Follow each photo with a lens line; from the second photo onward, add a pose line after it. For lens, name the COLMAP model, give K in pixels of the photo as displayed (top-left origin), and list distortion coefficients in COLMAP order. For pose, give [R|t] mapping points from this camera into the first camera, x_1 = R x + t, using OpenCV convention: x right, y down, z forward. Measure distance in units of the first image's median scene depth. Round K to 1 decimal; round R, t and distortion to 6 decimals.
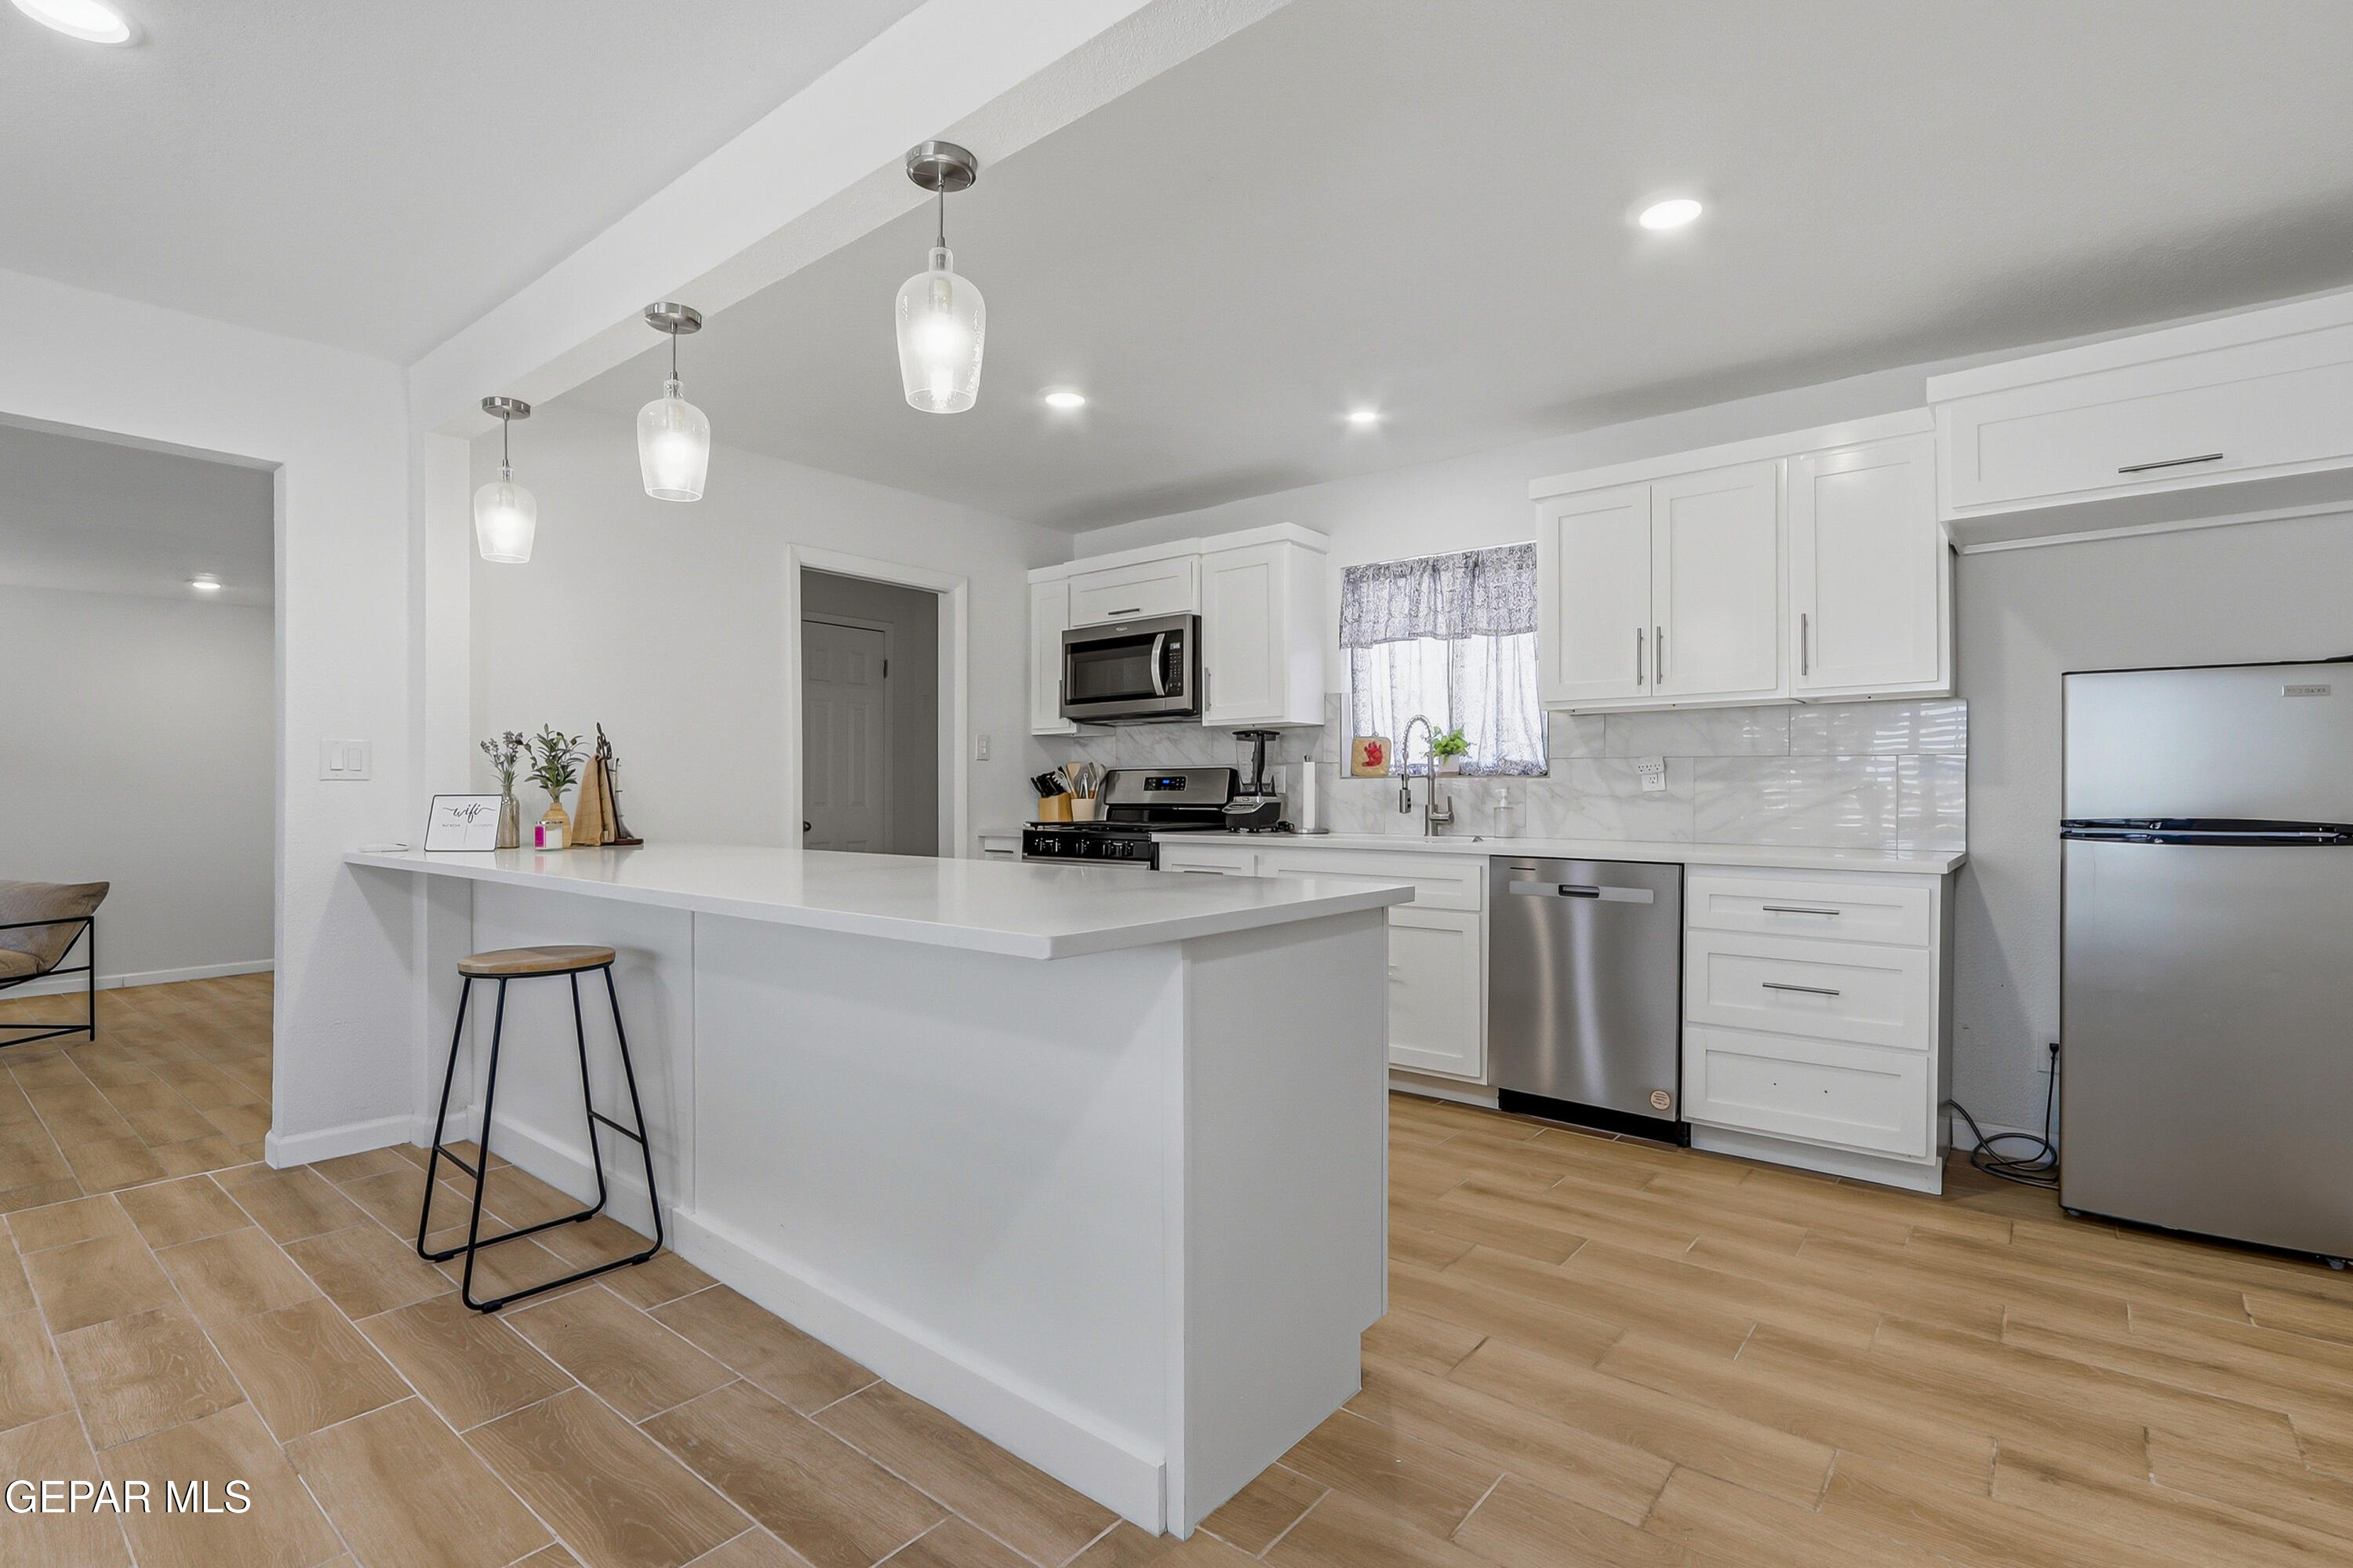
lens RADIAL K [[1093.5, 0, 1174.2], [0, 1093.5, 789.7], [0, 0, 1]] dist [-0.017584, 0.000618]
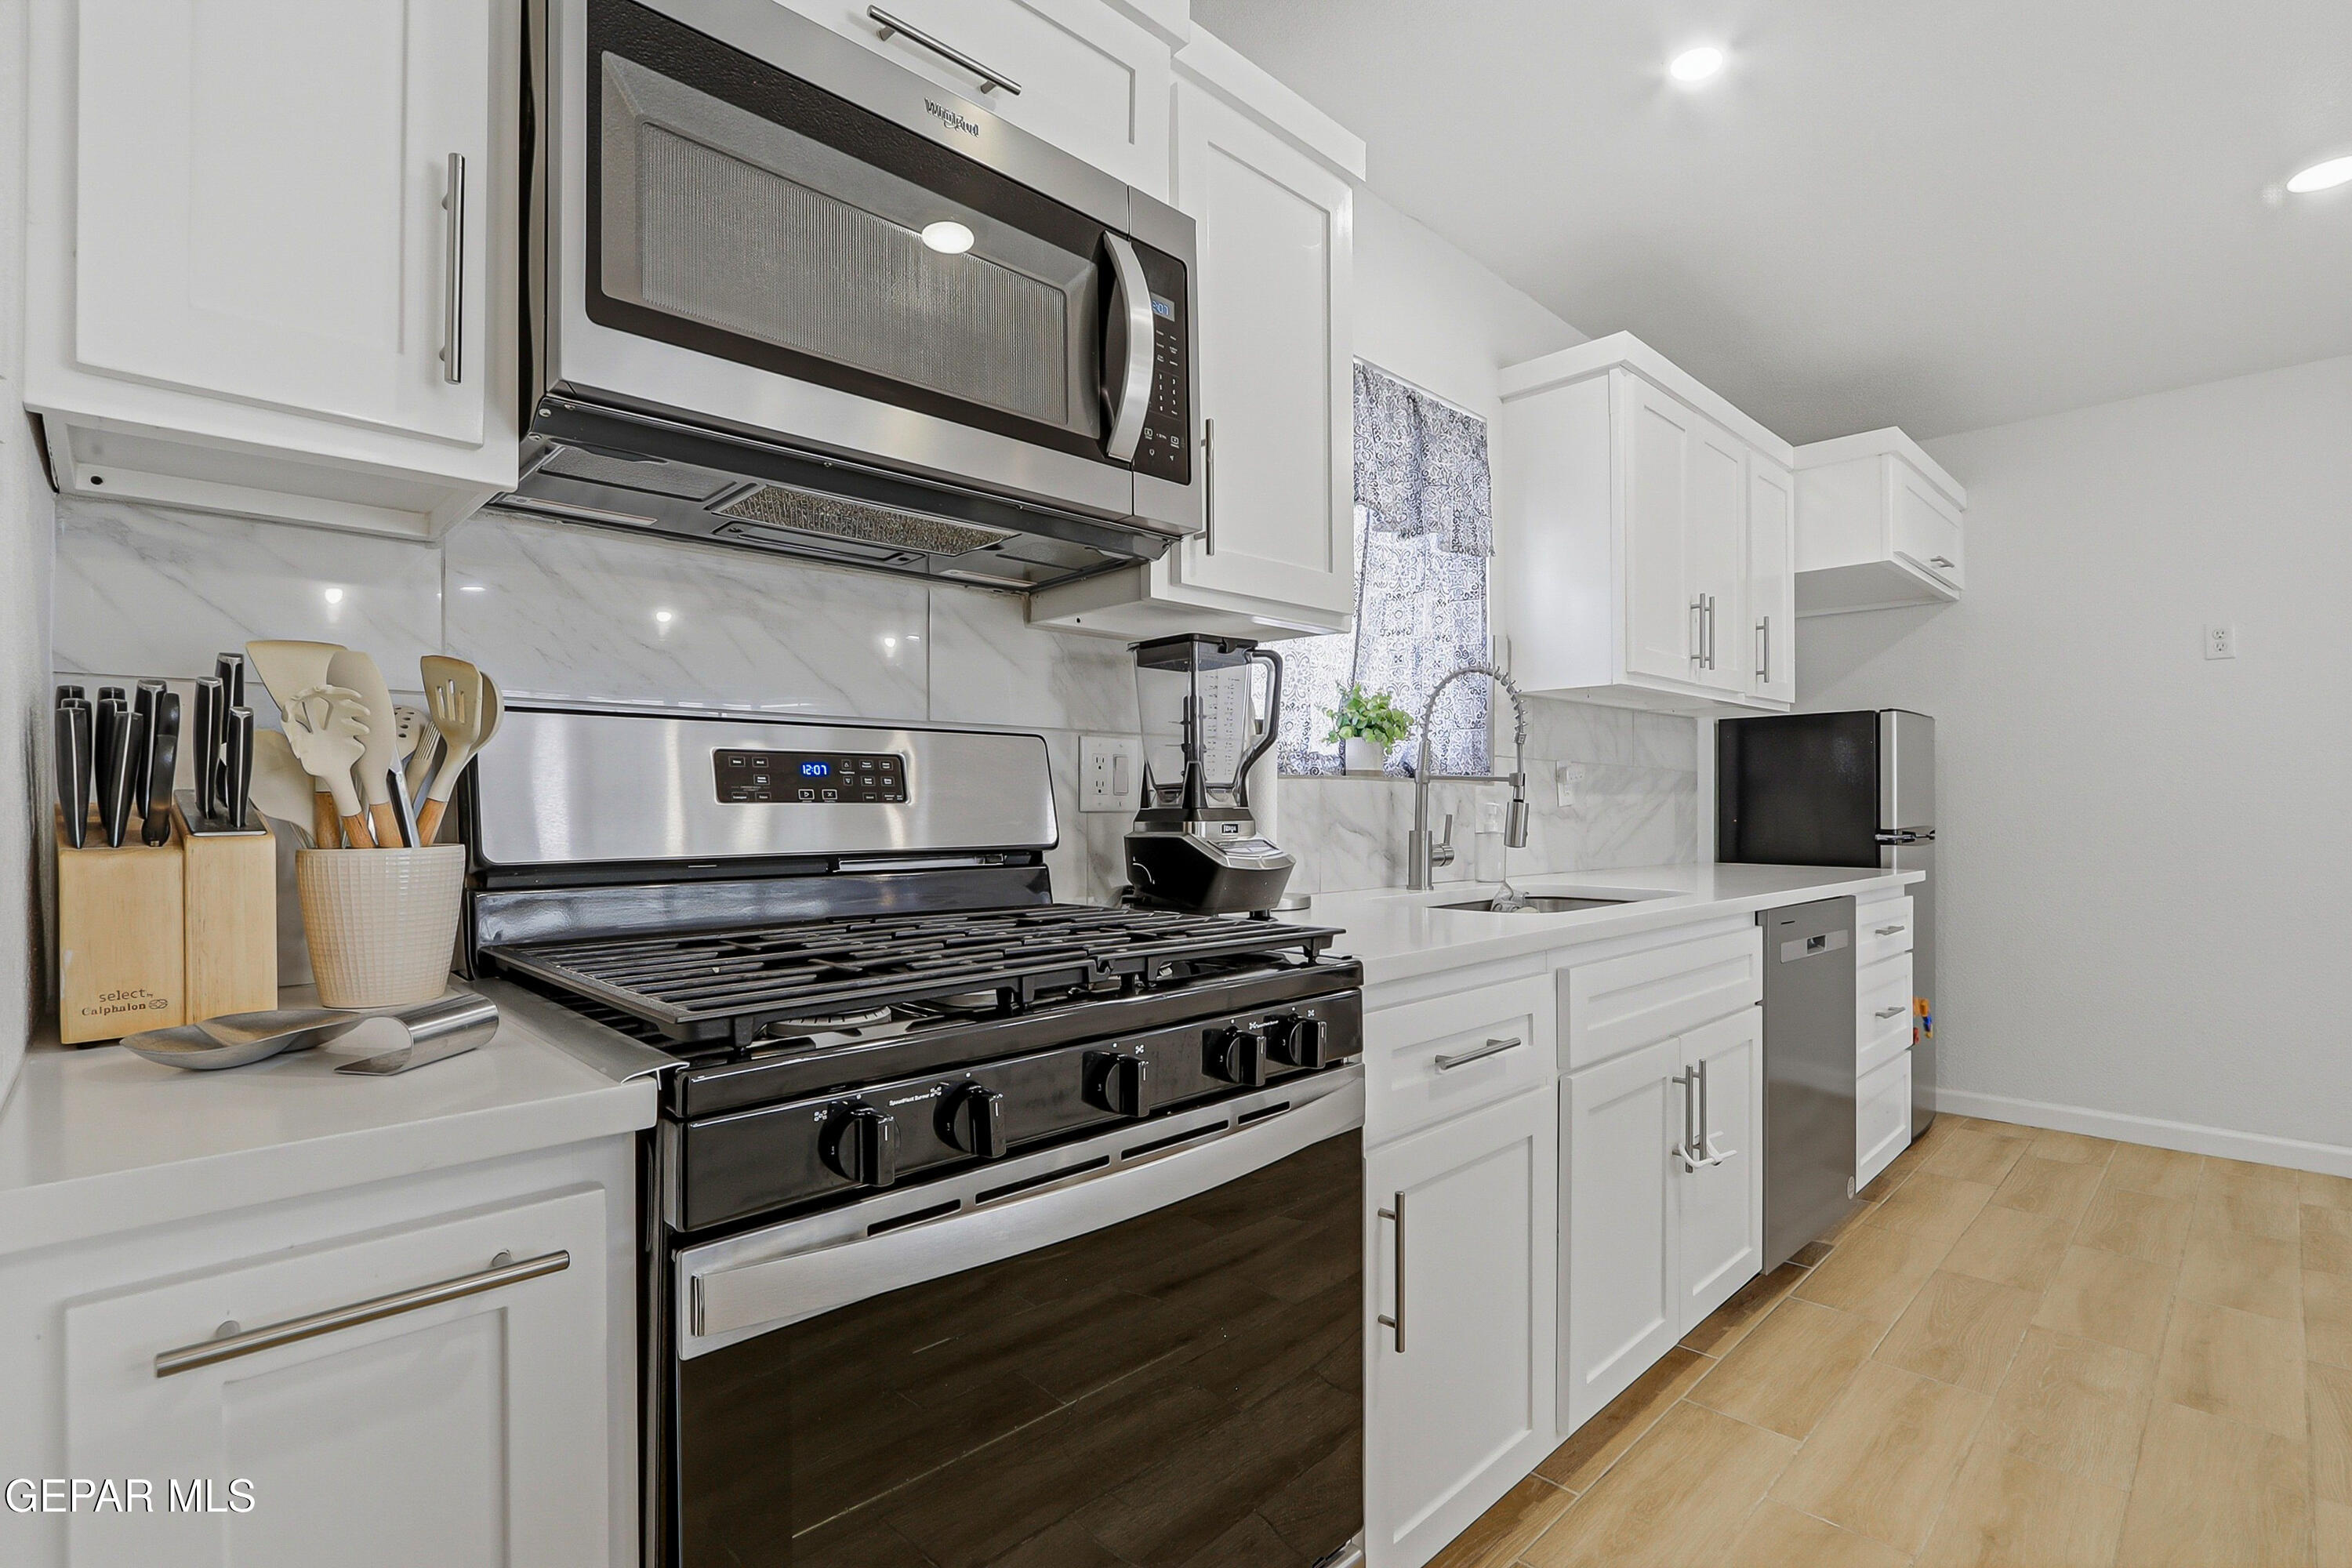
lens RADIAL K [[1093.0, 0, 1170.7], [0, 1093.0, 797.9], [0, 0, 1]] dist [-0.017584, 0.000618]
pose [[0.125079, 0.006068, 0.992128, -0.461381], [-0.002664, 0.999980, -0.005780, 0.001264], [-0.992143, -0.001920, 0.125092, 1.552233]]
